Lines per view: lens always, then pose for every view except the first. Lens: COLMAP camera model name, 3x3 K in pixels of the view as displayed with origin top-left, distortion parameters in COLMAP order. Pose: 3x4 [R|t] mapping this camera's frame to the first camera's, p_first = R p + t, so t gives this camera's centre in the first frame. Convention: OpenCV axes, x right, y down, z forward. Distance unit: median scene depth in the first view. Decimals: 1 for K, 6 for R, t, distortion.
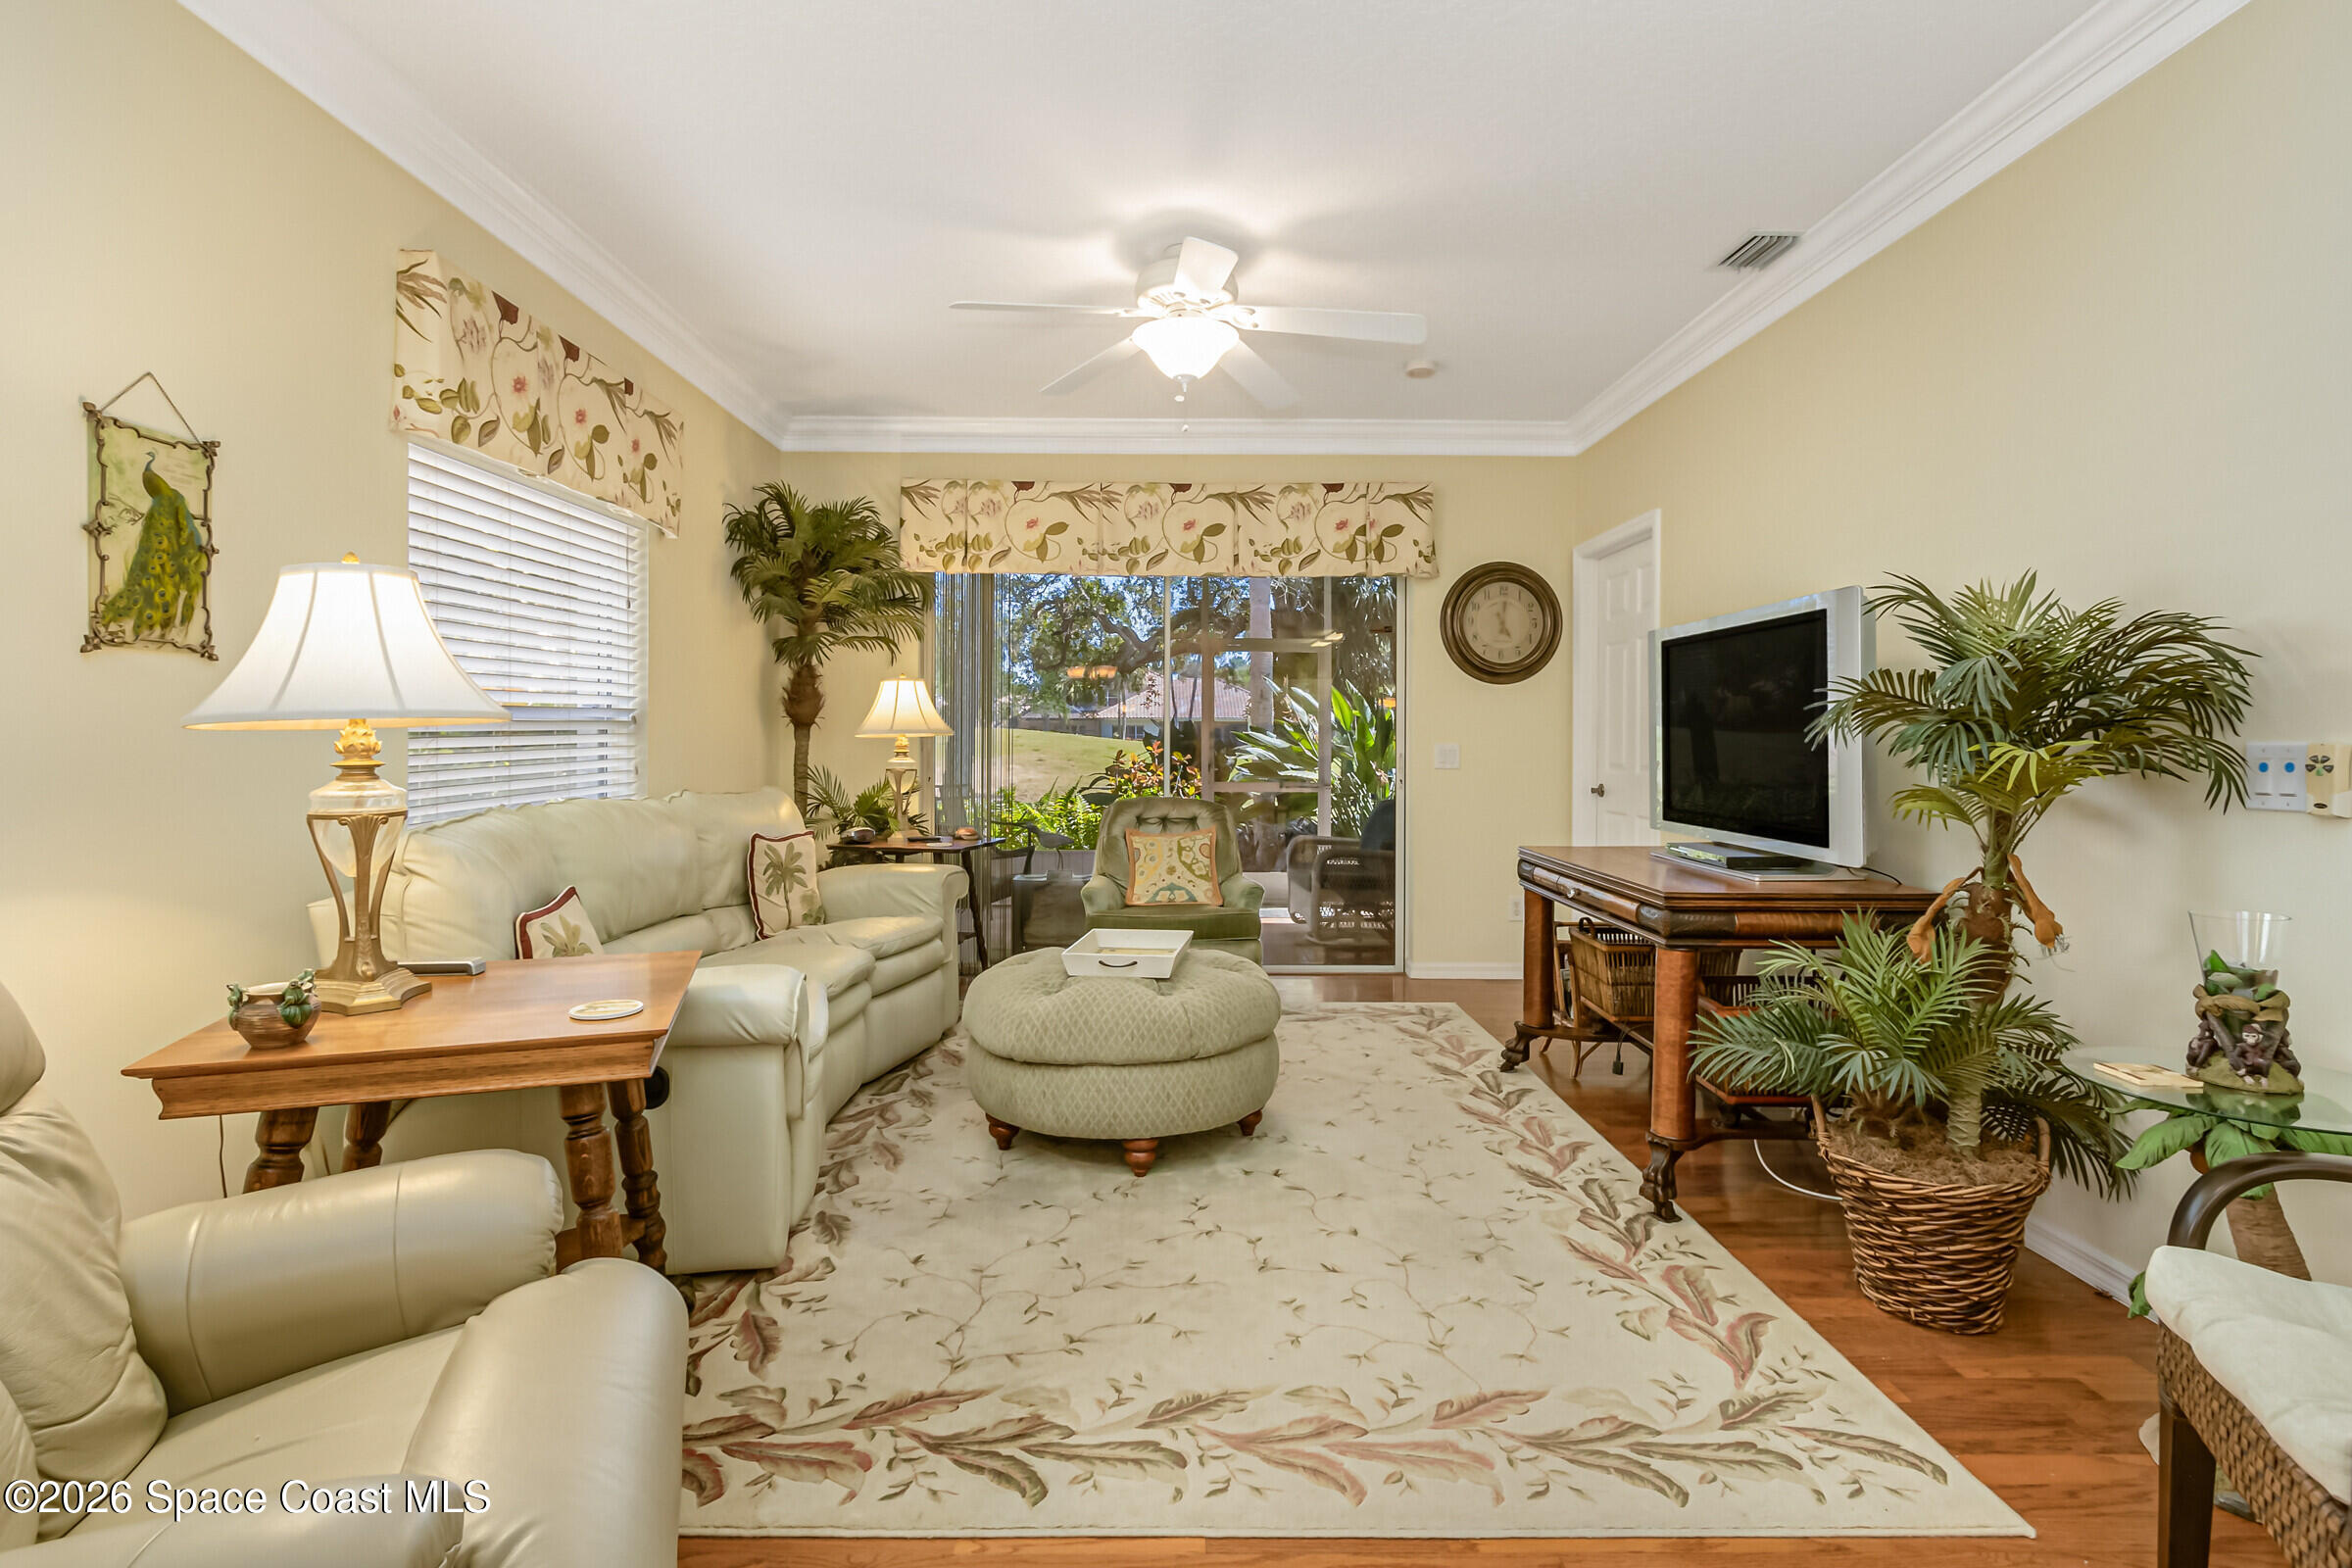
lens RADIAL K [[1151.8, 0, 1168.5], [0, 1151.8, 750.0], [0, 0, 1]] dist [-0.000826, -0.001215]
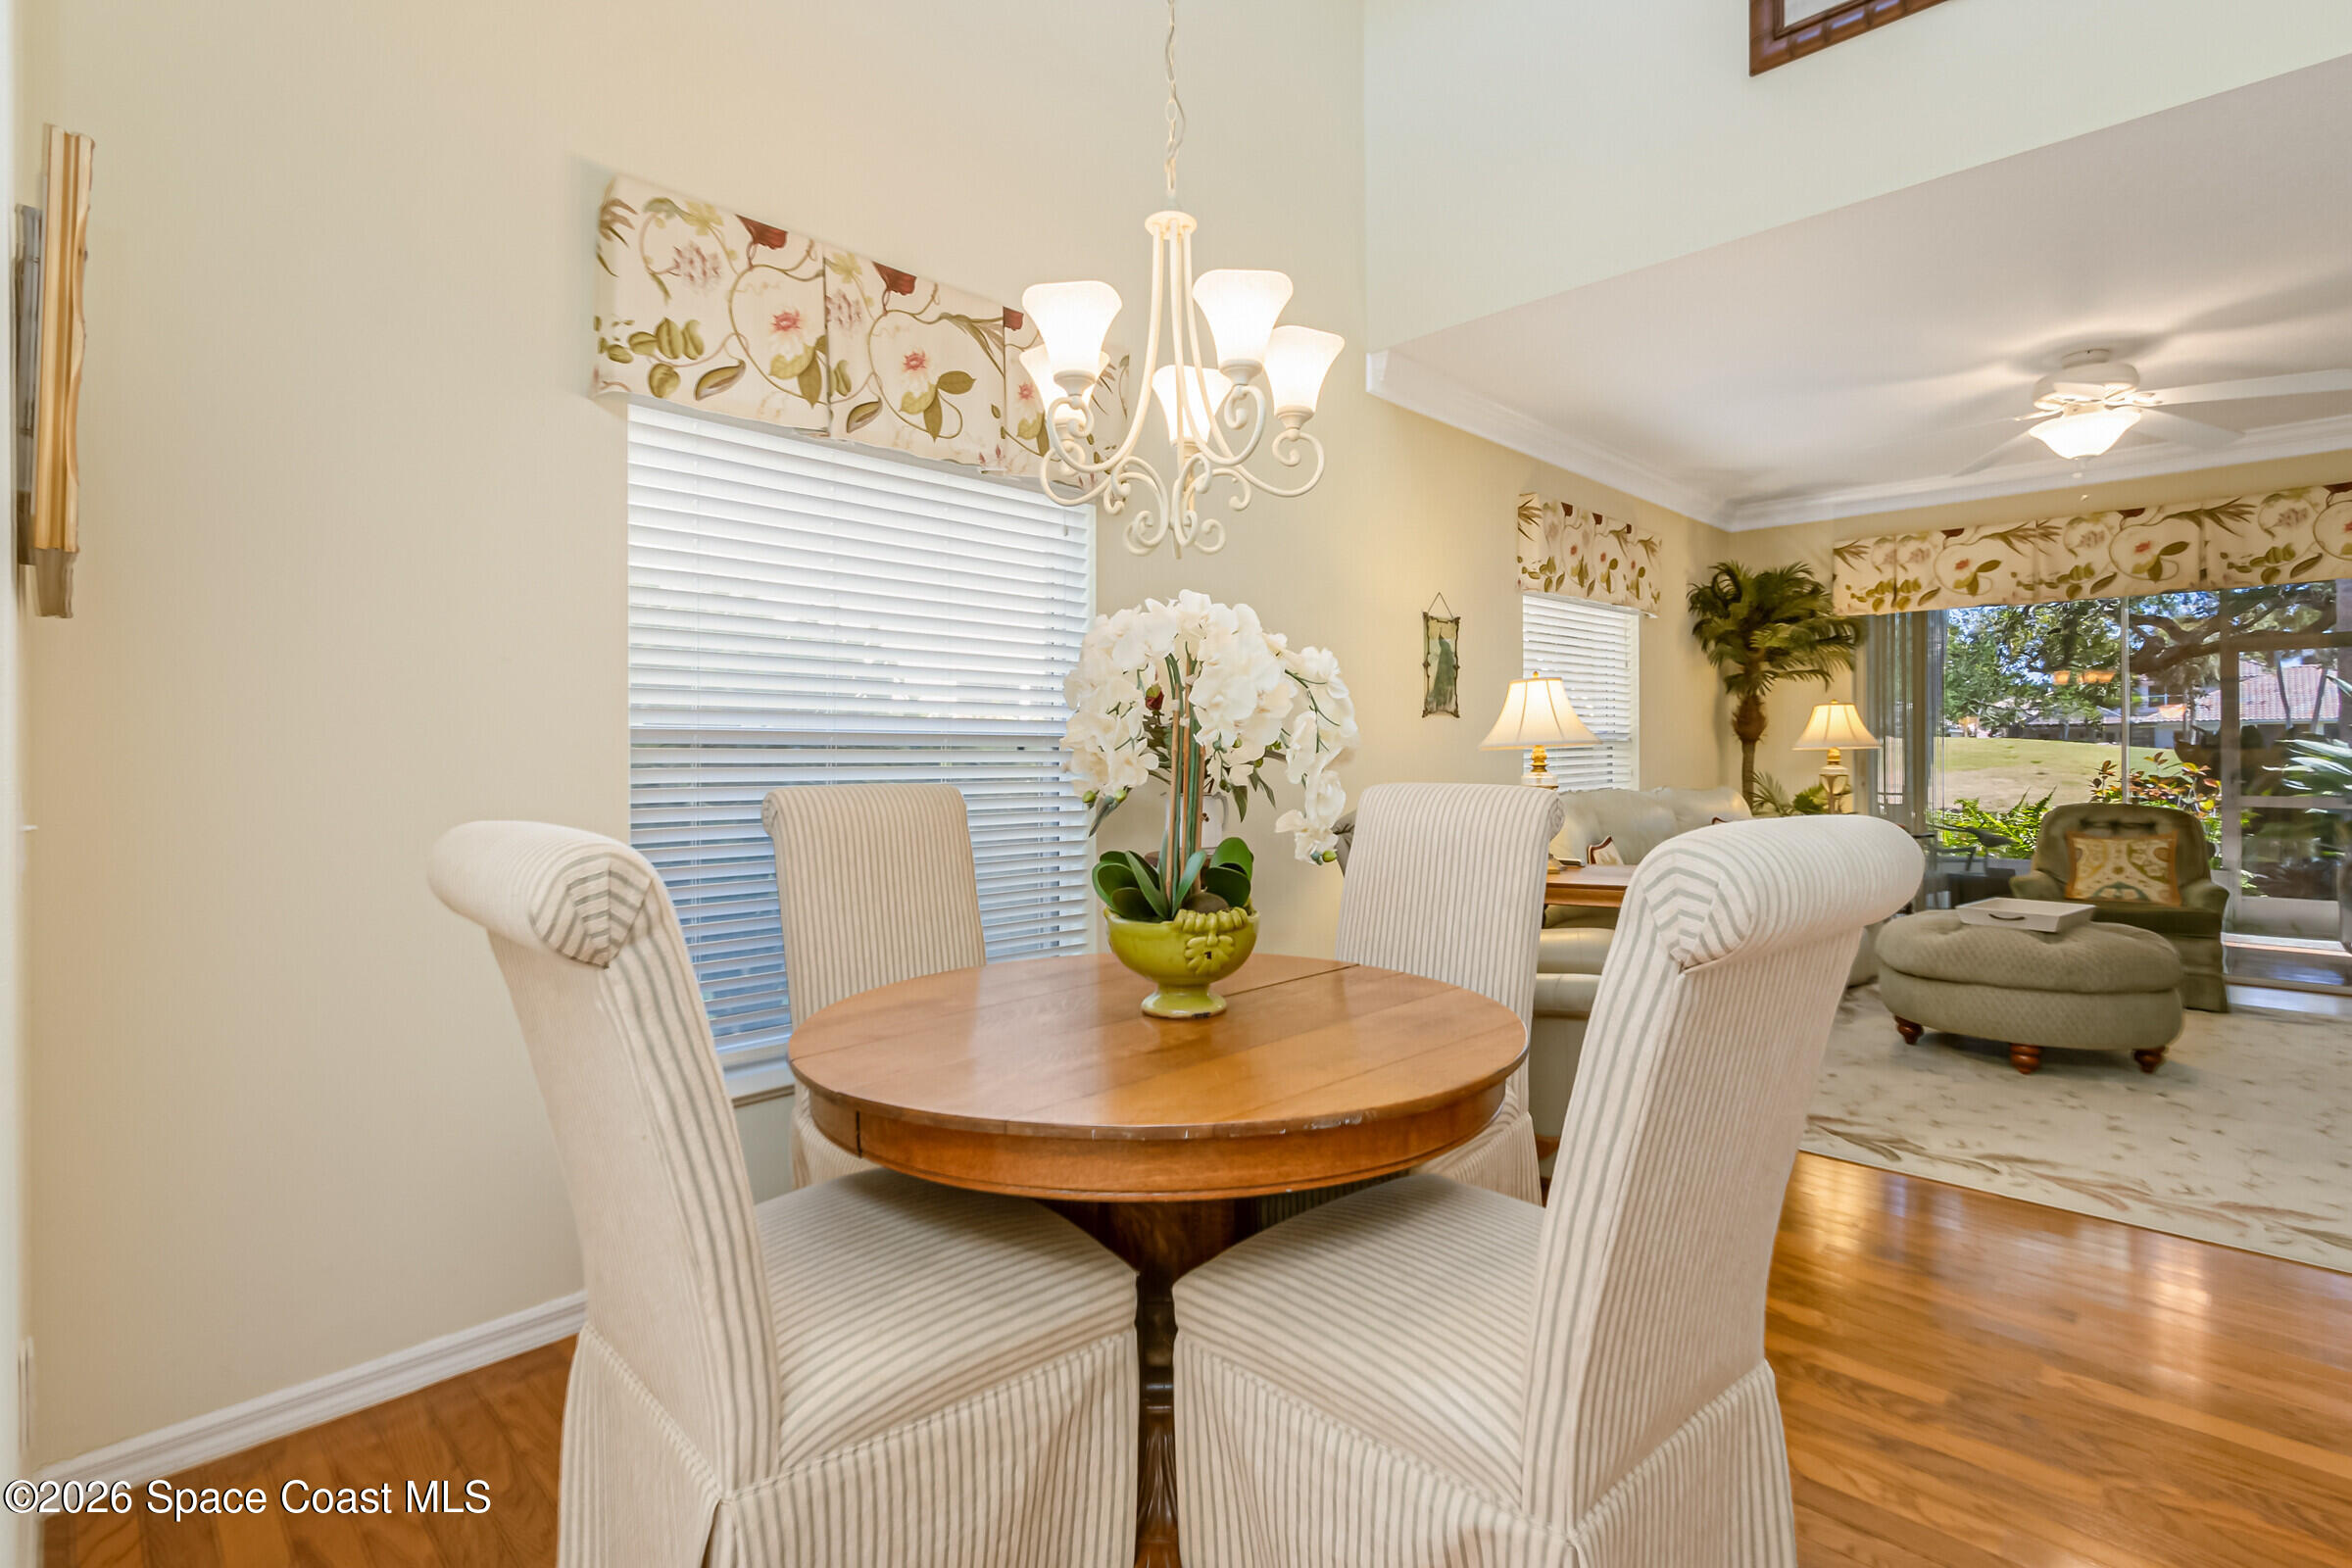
lens RADIAL K [[1097.5, 0, 1163.0], [0, 1097.5, 748.1], [0, 0, 1]] dist [0.009807, -0.007104]
pose [[0.701256, -0.009420, -0.712848, 0.139674], [-0.000010, 0.999913, -0.013223, 0.003896], [0.712910, 0.009280, 0.701194, -0.461748]]
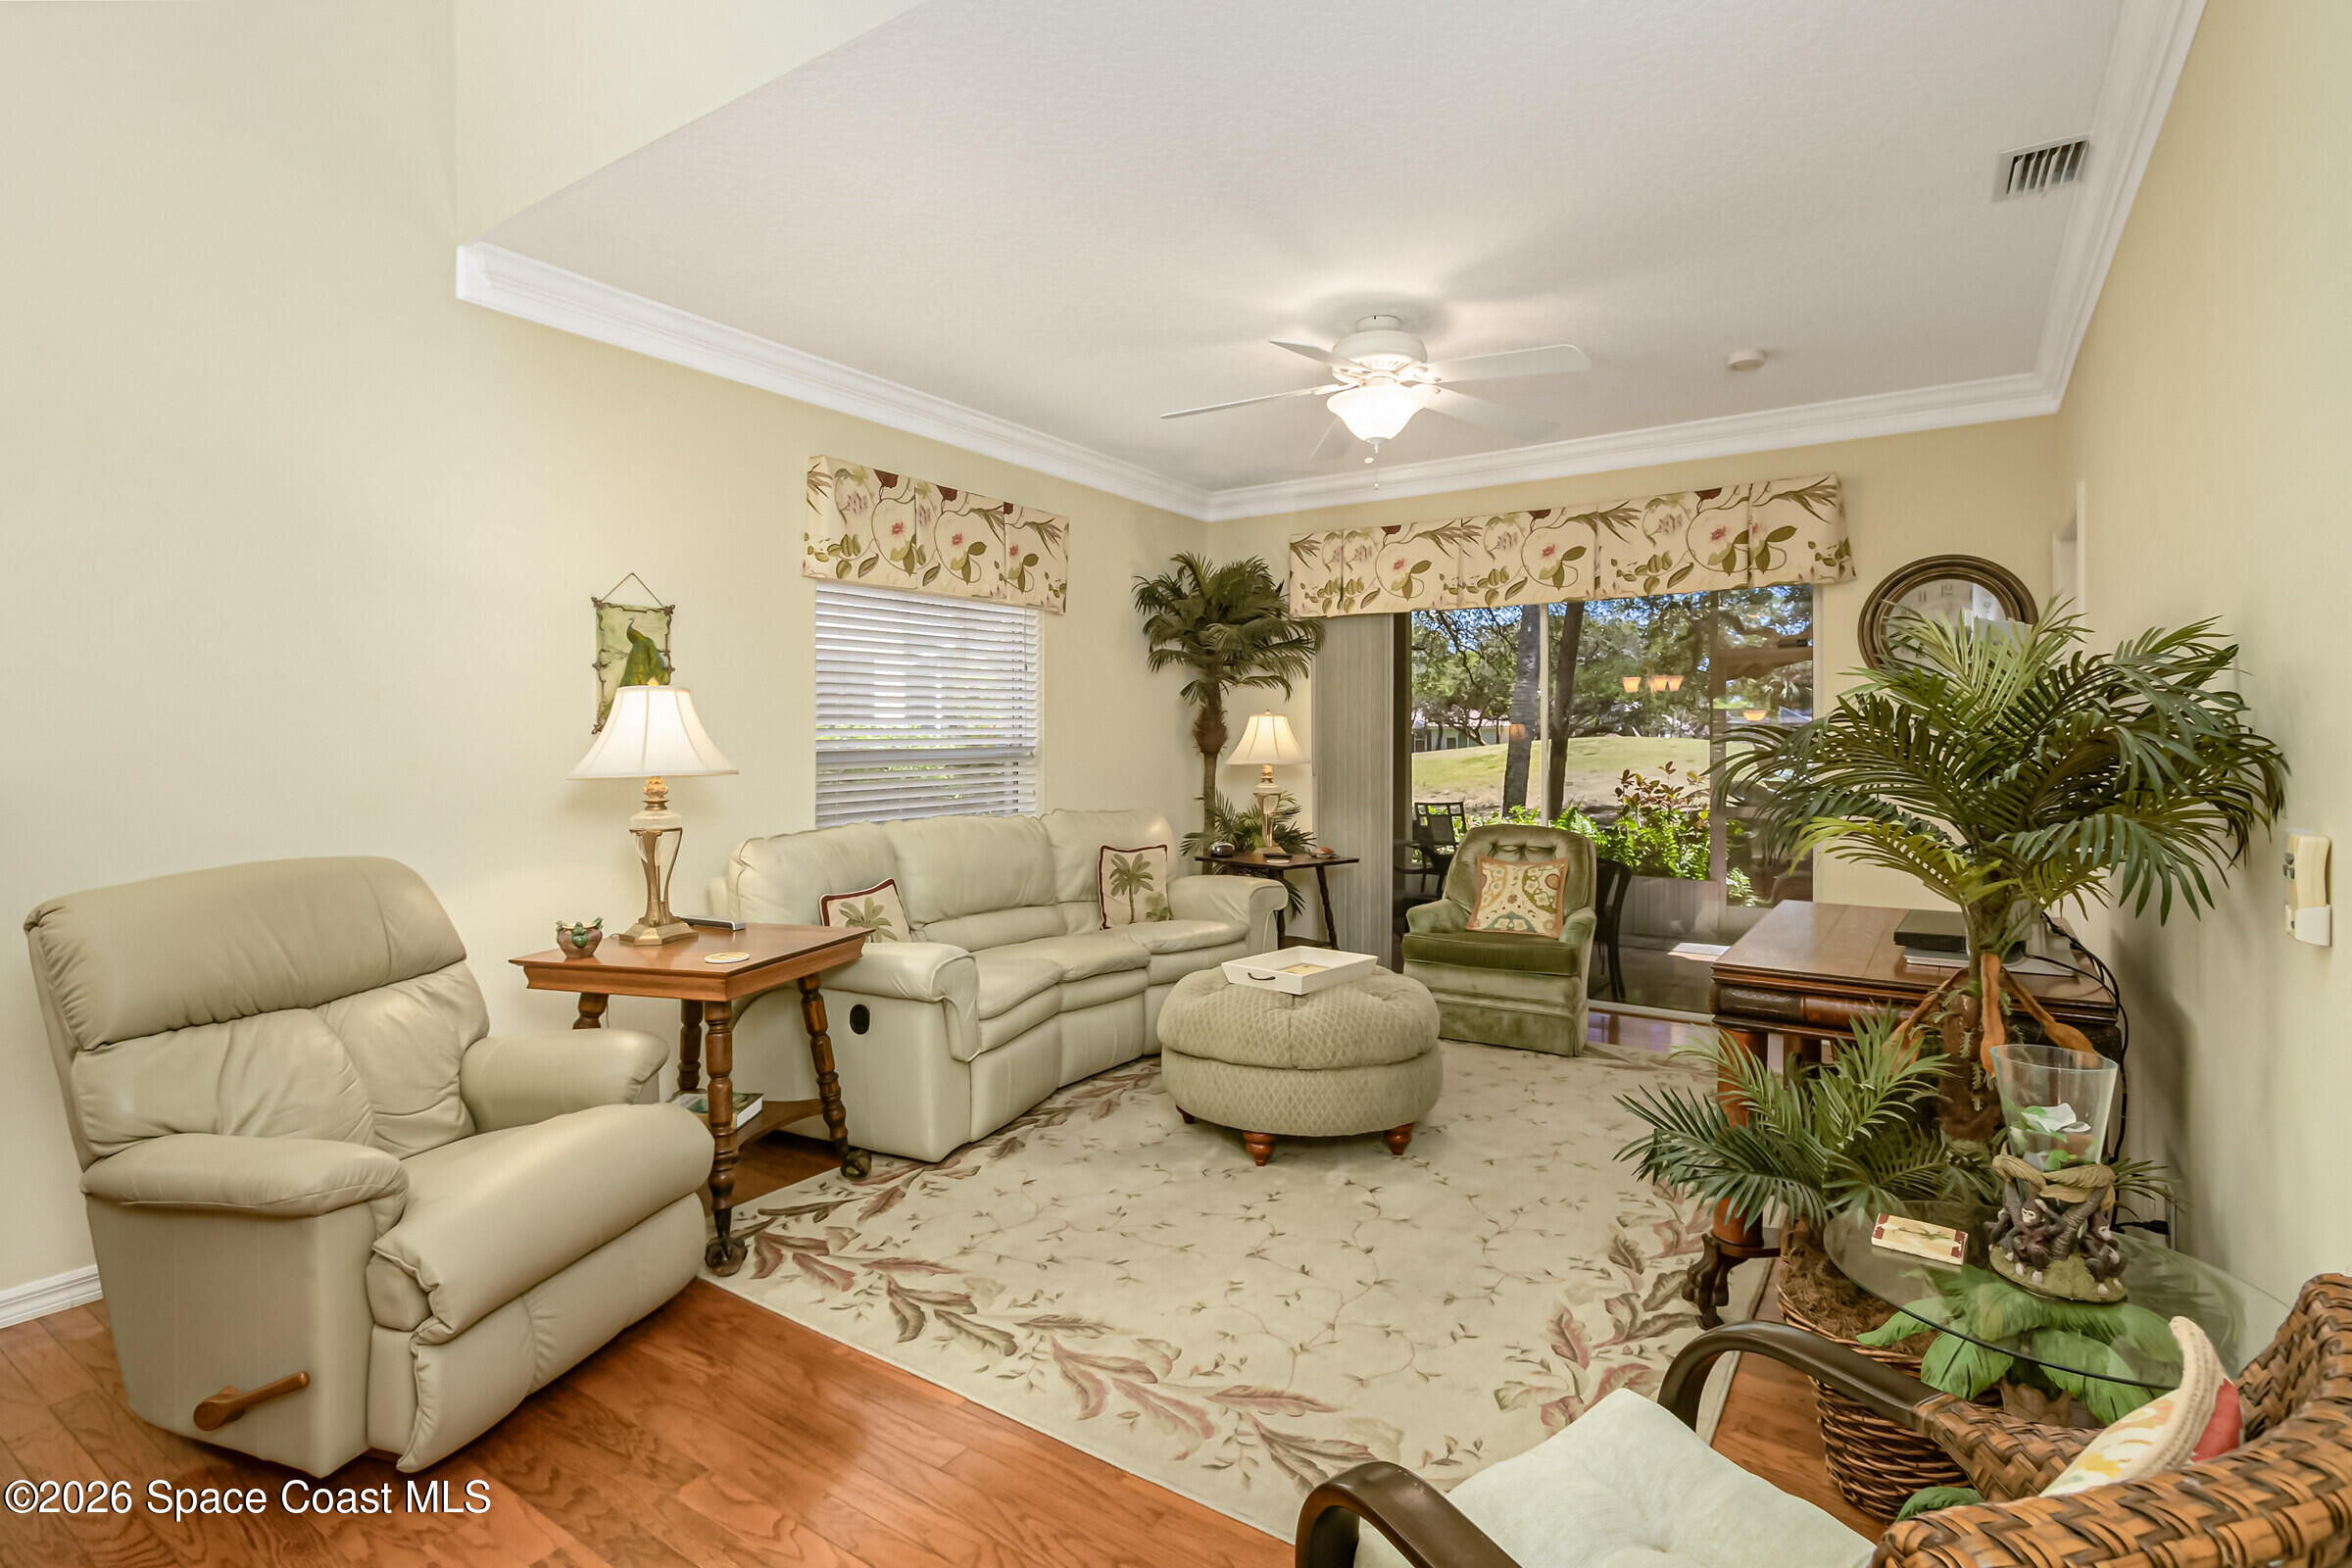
lens RADIAL K [[1130.1, 0, 1160.9], [0, 1130.1, 747.3], [0, 0, 1]] dist [-0.001670, 0.000584]
pose [[0.822459, -0.002600, -0.568819, 0.389860], [-0.001927, 0.999971, -0.007357, -0.024959], [0.568822, 0.007147, 0.822430, 0.018328]]
